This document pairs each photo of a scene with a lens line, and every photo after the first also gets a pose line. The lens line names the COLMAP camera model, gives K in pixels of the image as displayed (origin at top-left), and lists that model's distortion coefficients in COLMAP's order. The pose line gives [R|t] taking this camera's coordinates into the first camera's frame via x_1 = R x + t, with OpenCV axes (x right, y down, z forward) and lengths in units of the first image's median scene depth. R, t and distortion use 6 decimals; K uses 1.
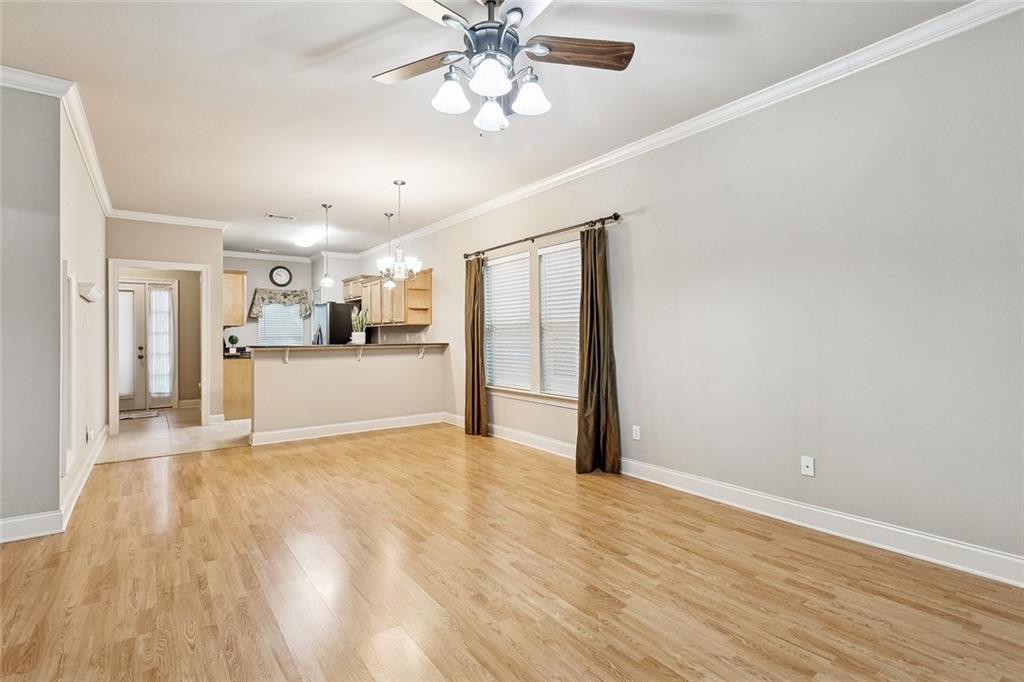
lens RADIAL K [[487.9, 0, 509.9], [0, 487.9, 332.9], [0, 0, 1]] dist [0.001164, 0.001243]
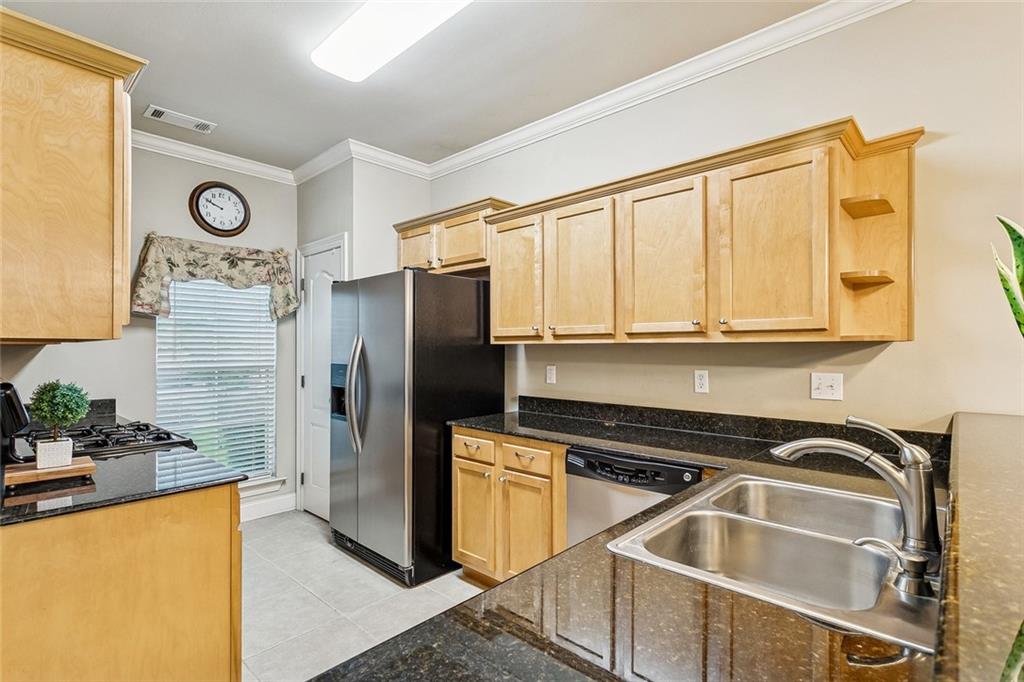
lens RADIAL K [[487.9, 0, 511.6], [0, 487.9, 345.1], [0, 0, 1]] dist [0.001164, 0.001243]
pose [[0.980881, 0.004864, 0.194545, -0.451764], [-0.004554, 0.999988, -0.002040, -0.013899], [-0.194553, 0.001115, 0.980891, 0.820871]]
